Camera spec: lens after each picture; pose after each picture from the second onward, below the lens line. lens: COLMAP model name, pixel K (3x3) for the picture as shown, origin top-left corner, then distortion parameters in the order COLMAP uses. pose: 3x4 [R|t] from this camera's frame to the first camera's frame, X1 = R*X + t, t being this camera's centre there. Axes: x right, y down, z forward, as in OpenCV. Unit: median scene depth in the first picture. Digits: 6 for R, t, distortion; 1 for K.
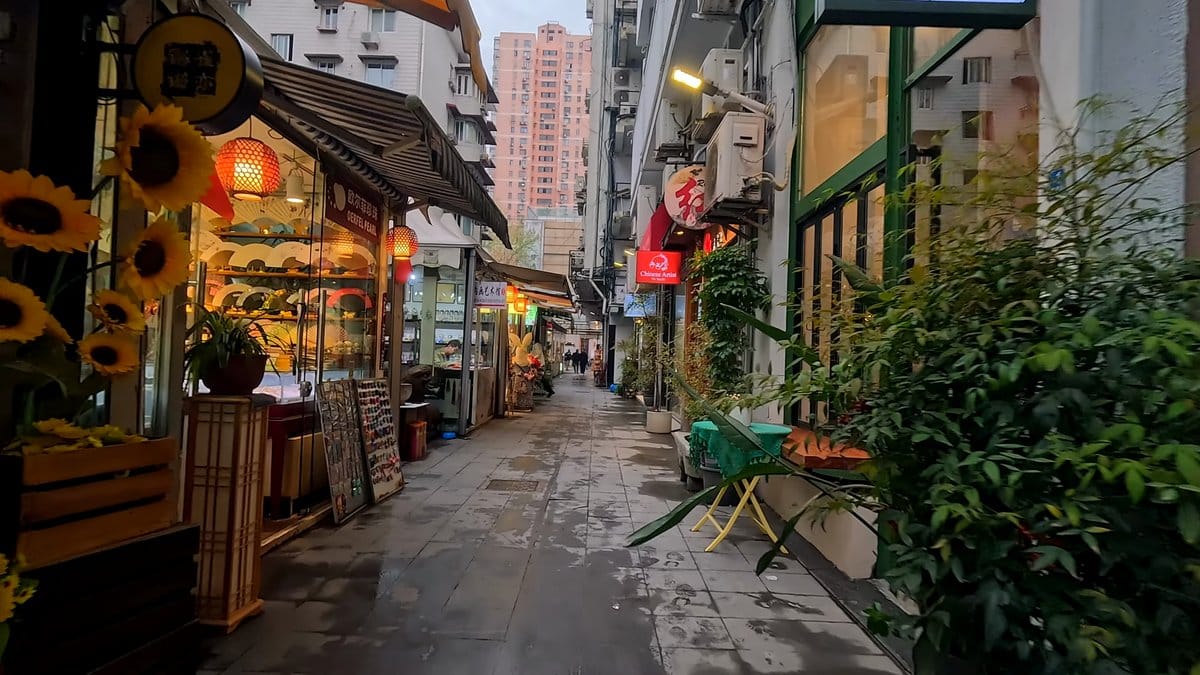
lens RADIAL K [[634.6, 0, 600.0], [0, 634.6, 337.5], [0, 0, 1]] dist [0.021691, -0.000027]
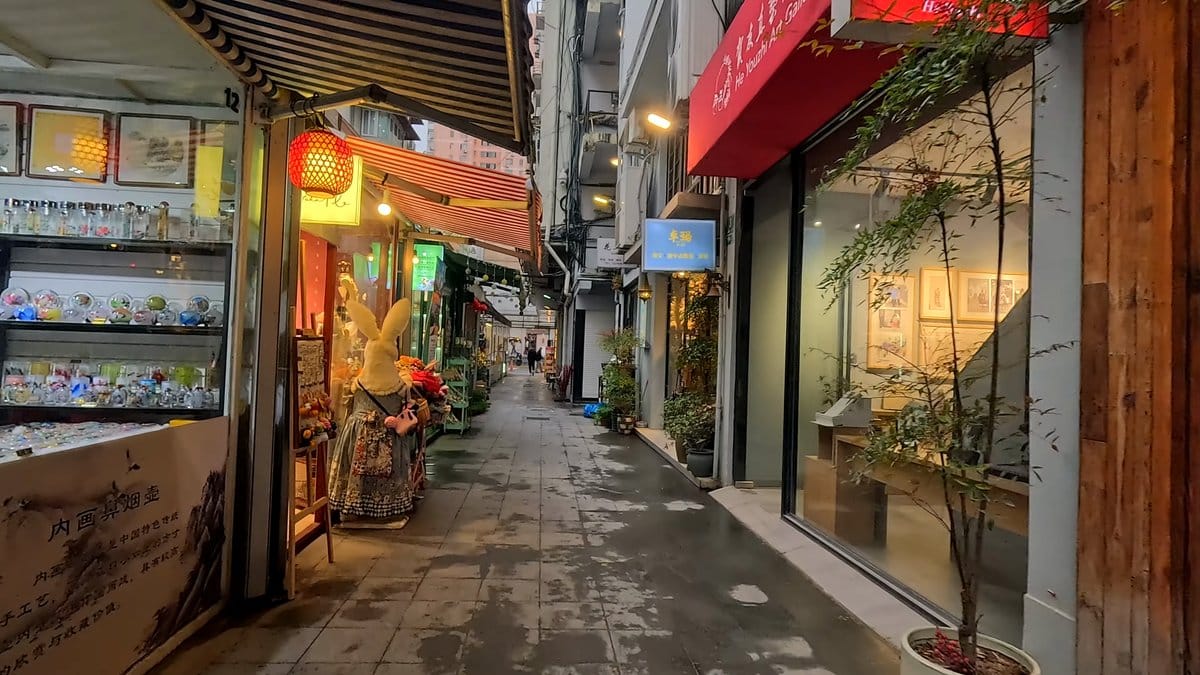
lens RADIAL K [[634.6, 0, 600.0], [0, 634.6, 337.5], [0, 0, 1]] dist [0.021691, -0.000027]
pose [[0.996289, 0.000911, 0.086070, -0.016493], [-0.001363, 0.999986, 0.005188, 0.005908], [-0.086064, -0.005286, 0.996276, 0.318846]]
